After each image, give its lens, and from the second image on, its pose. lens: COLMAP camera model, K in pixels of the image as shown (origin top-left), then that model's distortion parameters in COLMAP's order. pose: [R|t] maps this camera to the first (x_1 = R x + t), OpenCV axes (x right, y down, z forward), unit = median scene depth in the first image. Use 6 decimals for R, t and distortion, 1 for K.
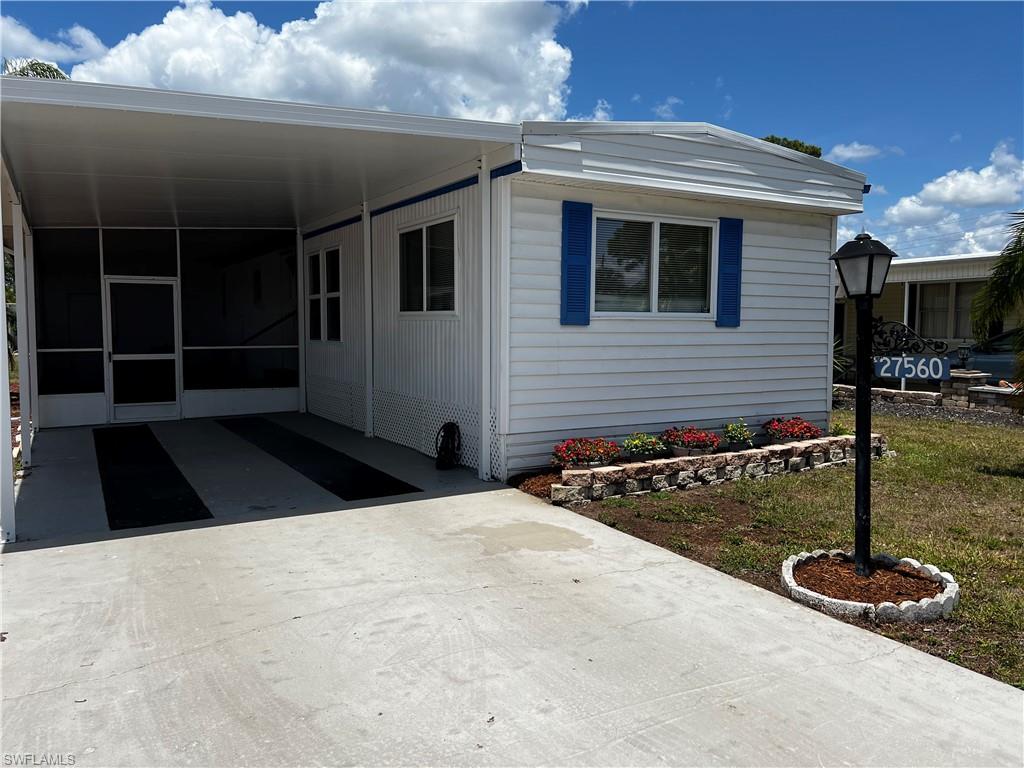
lens RADIAL K [[780.0, 0, 512.0], [0, 780.0, 384.0], [0, 0, 1]] dist [0.059932, -0.068035]
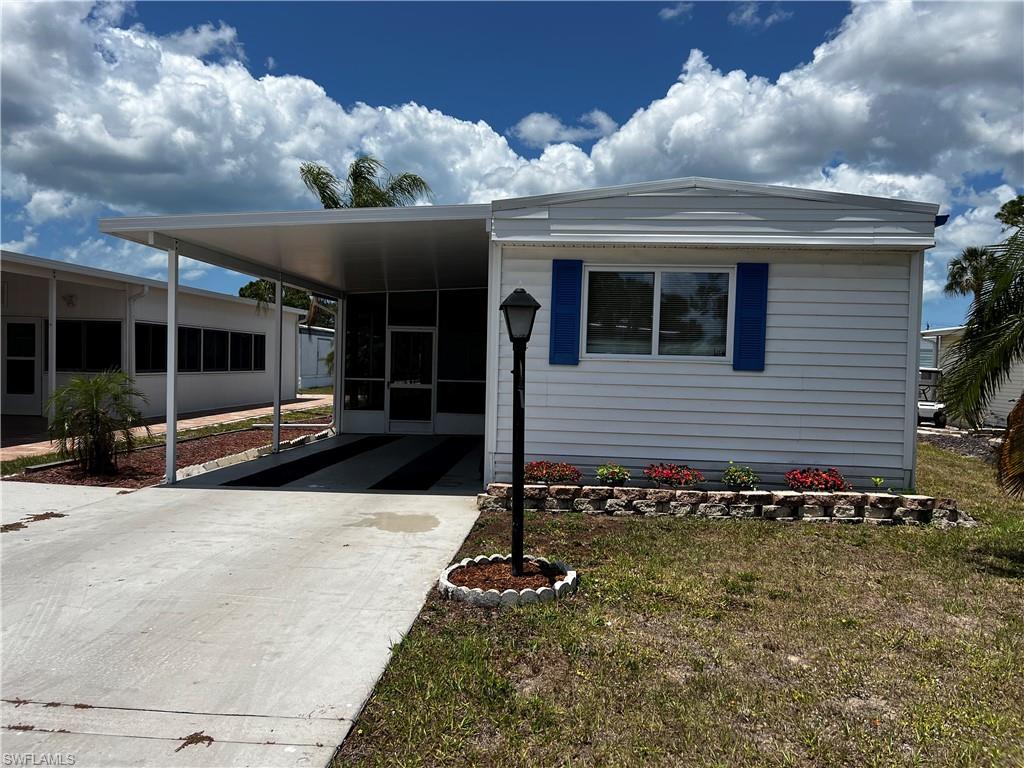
lens RADIAL K [[780.0, 0, 512.0], [0, 780.0, 384.0], [0, 0, 1]] dist [0.059932, -0.068035]
pose [[0.822947, 0.031573, -0.567240, 0.648012], [-0.064059, 0.997244, -0.037430, 0.001044], [0.564495, 0.067140, 0.822701, 0.007963]]
